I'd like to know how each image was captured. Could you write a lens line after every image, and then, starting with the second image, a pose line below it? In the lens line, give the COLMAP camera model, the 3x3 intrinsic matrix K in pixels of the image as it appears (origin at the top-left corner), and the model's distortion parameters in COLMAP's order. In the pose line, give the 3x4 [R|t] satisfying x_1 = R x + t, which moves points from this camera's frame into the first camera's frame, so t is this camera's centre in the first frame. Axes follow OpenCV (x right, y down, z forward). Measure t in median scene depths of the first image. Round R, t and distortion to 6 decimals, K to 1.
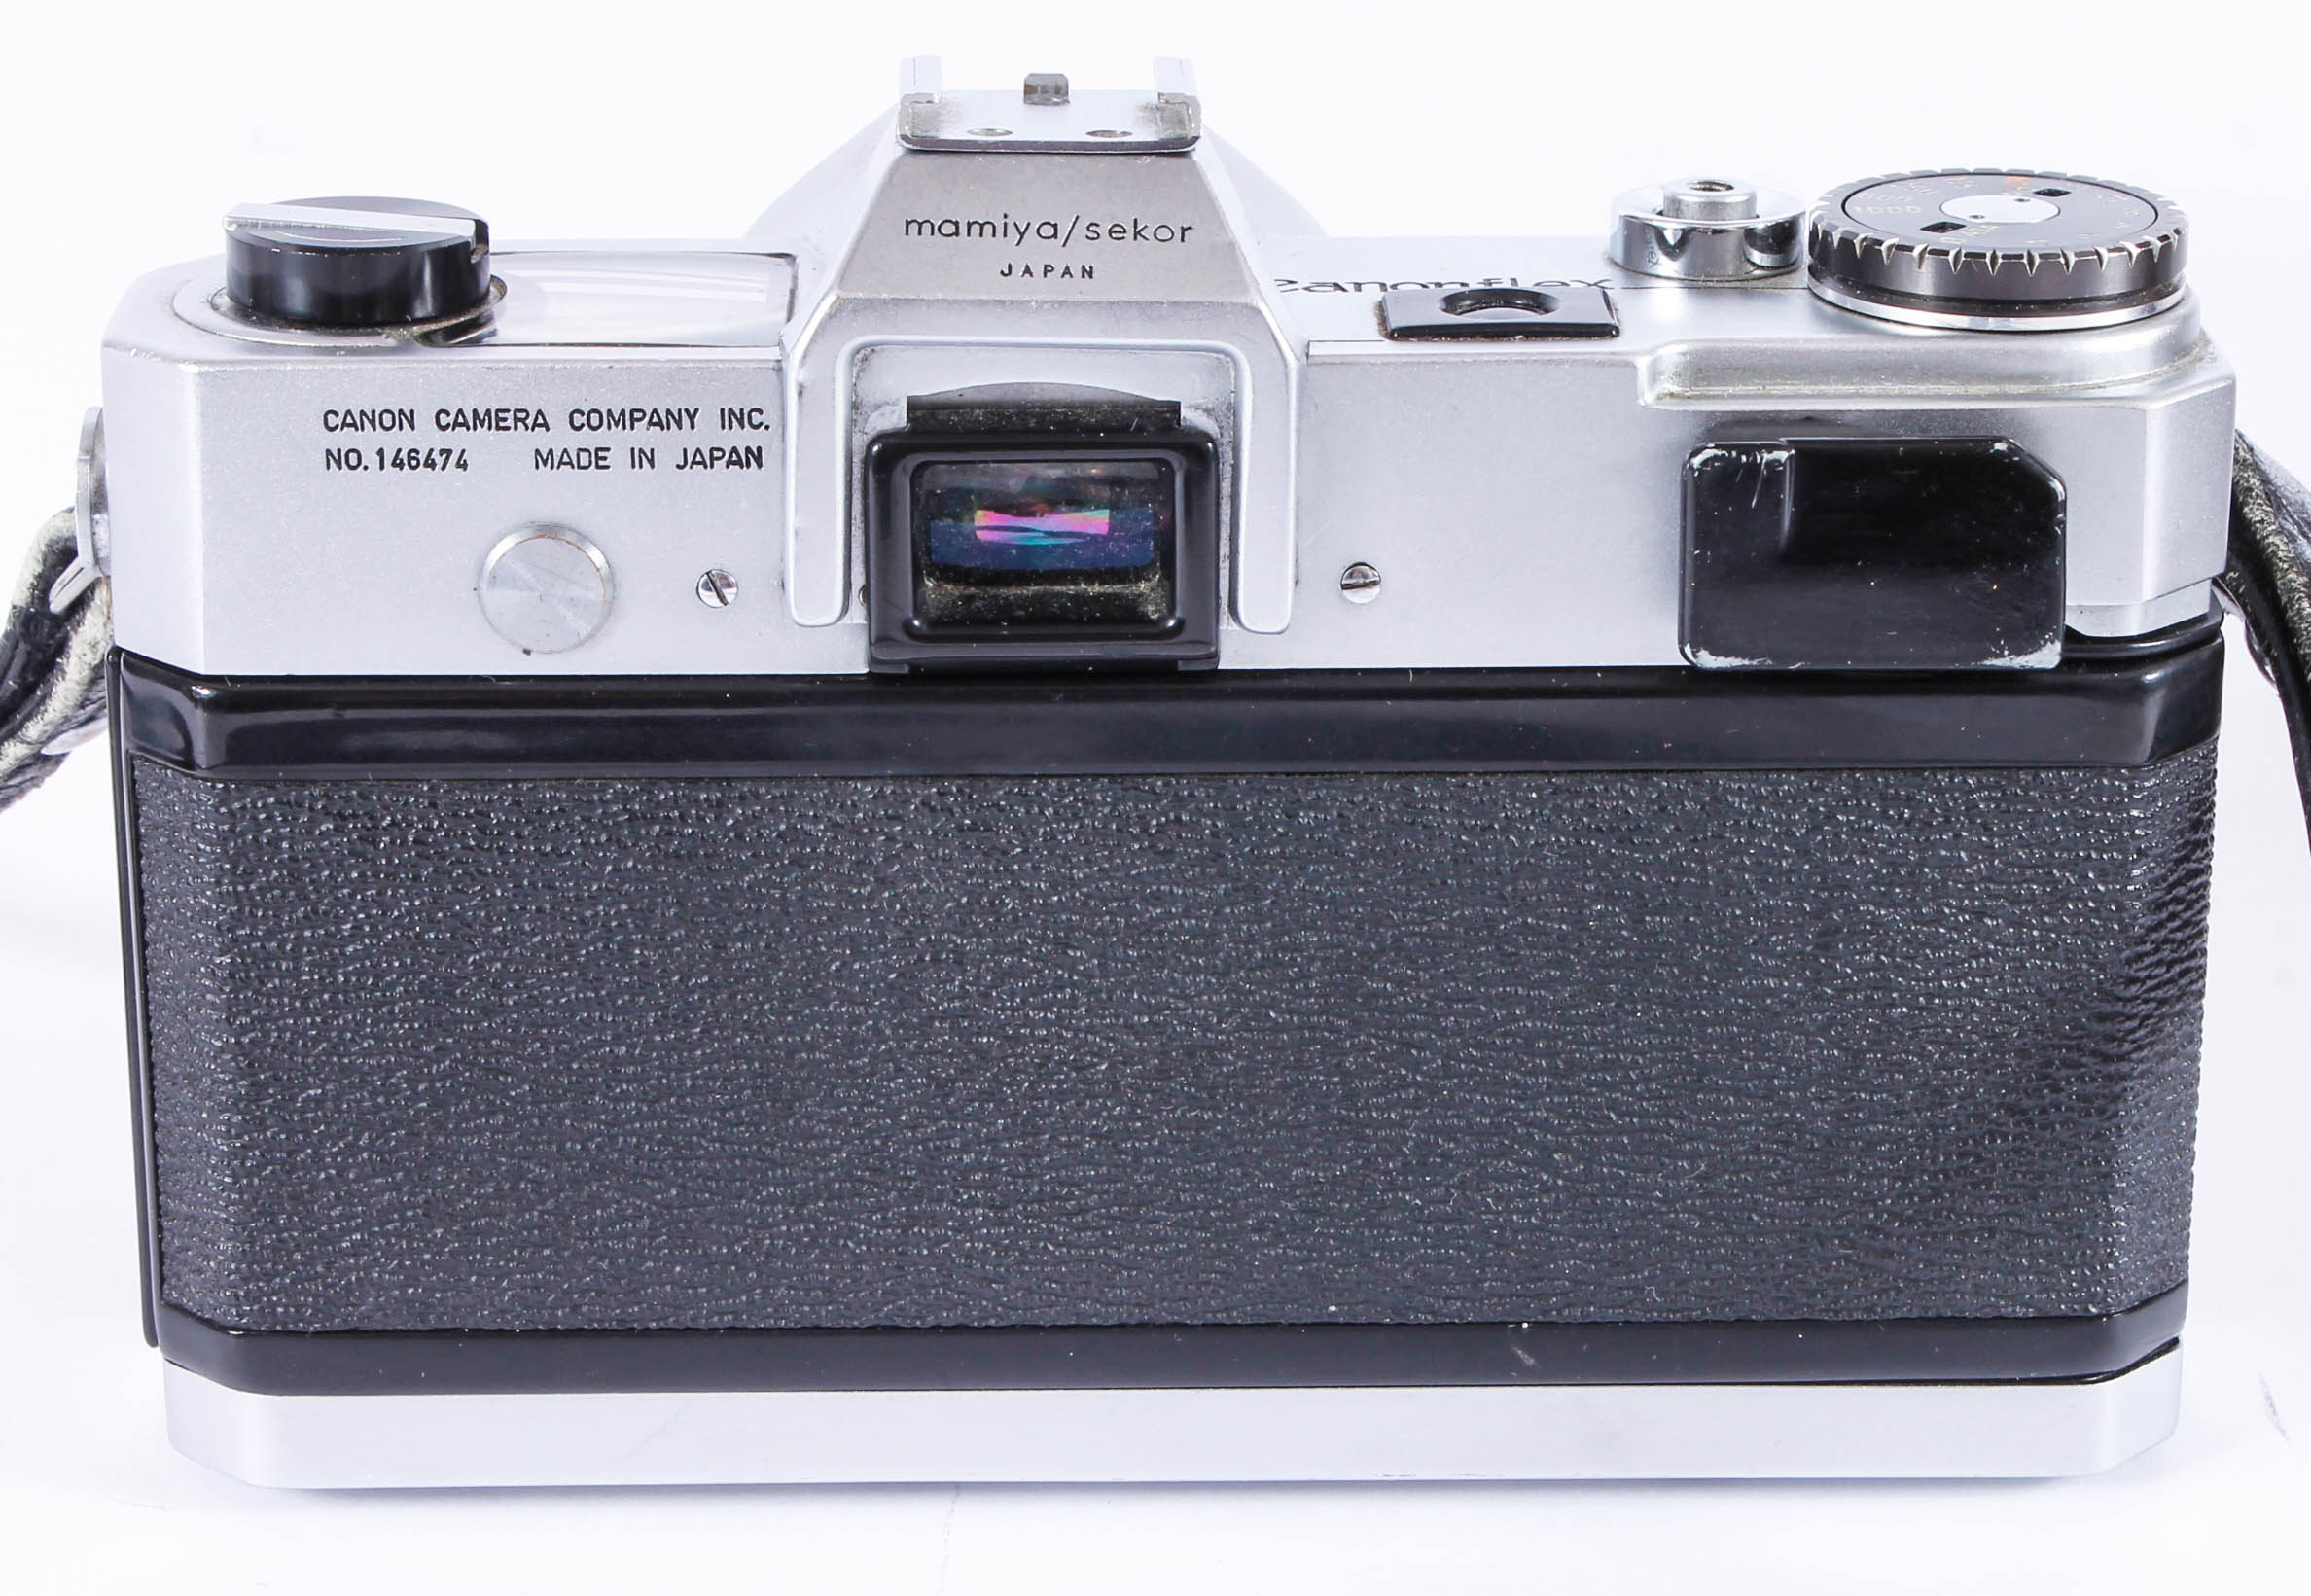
lens RADIAL K [[6404.2, 0, 1161.1], [0, 6404.2, 790.4], [0, 0, 1]] dist [0.030729, 0.000000]
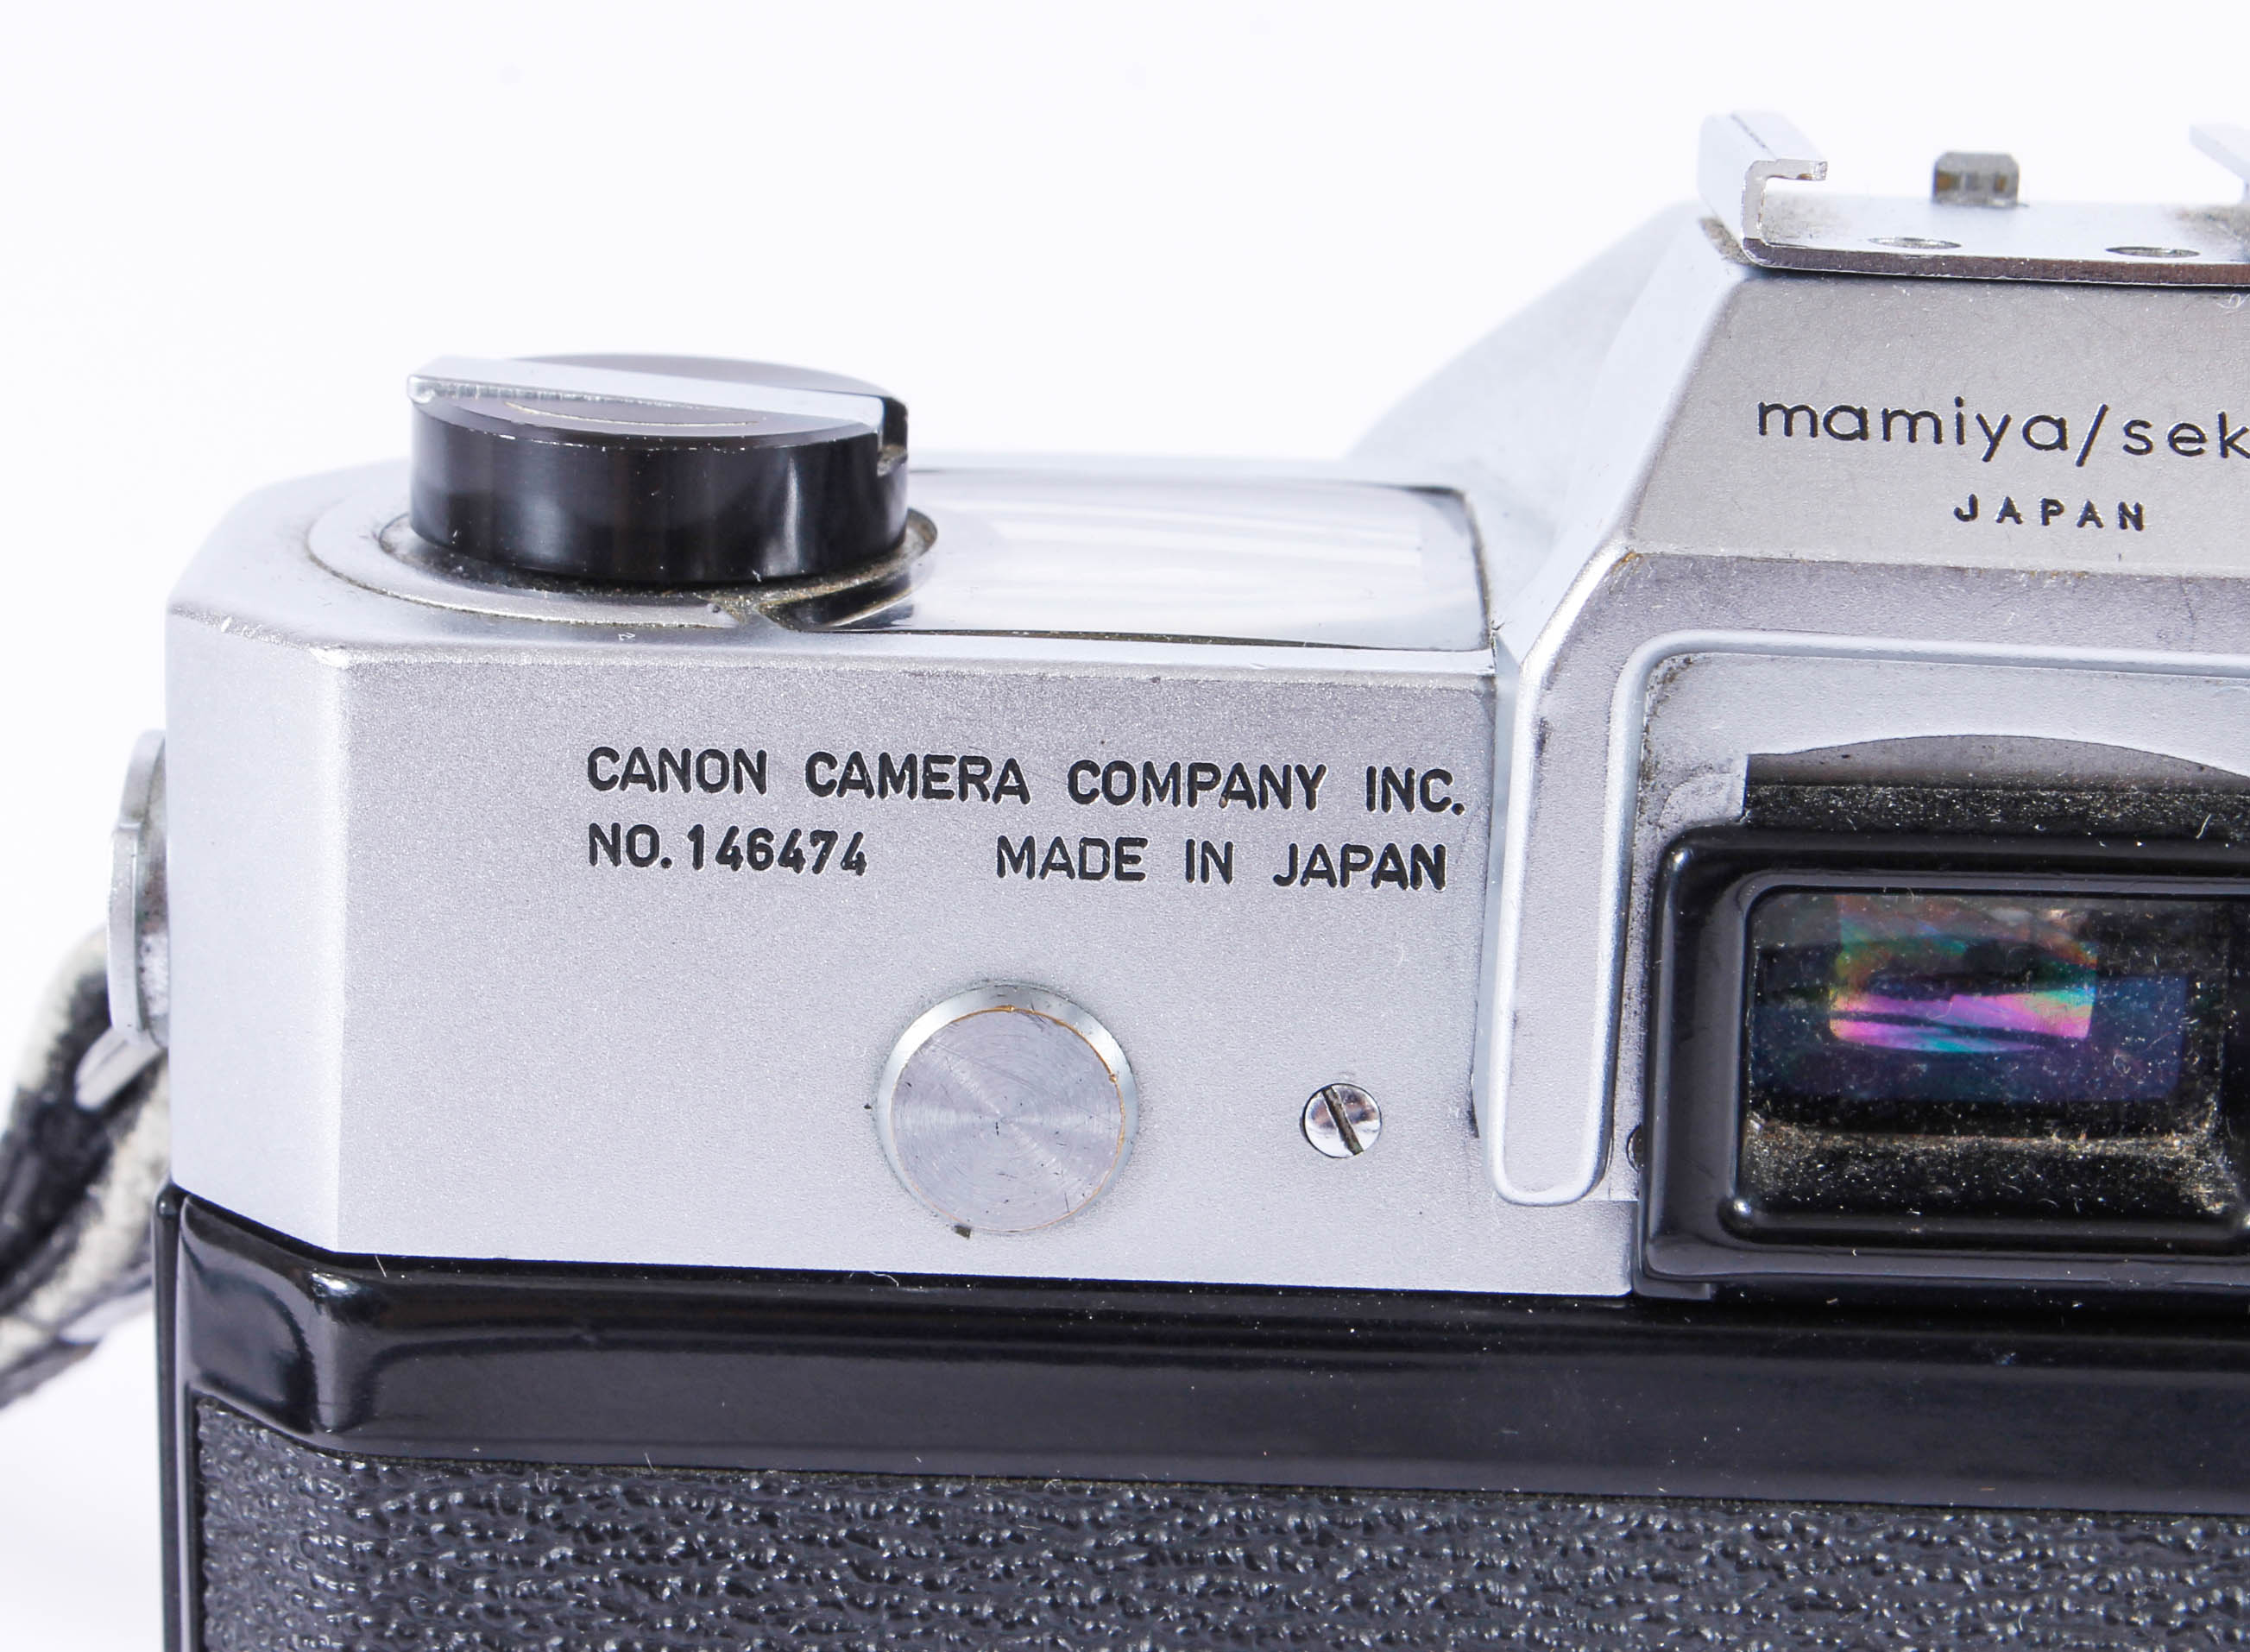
lens RADIAL K [[6417.9, 0, 1115.0], [0, 6417.9, 833.8], [0, 0, 1]] dist [0.051957, 0.000000]
pose [[0.998698, 0.031631, -0.040033, -0.067267], [-0.033672, 0.998111, -0.051393, -0.027308], [0.038332, 0.052674, 0.997876, 0.485967]]
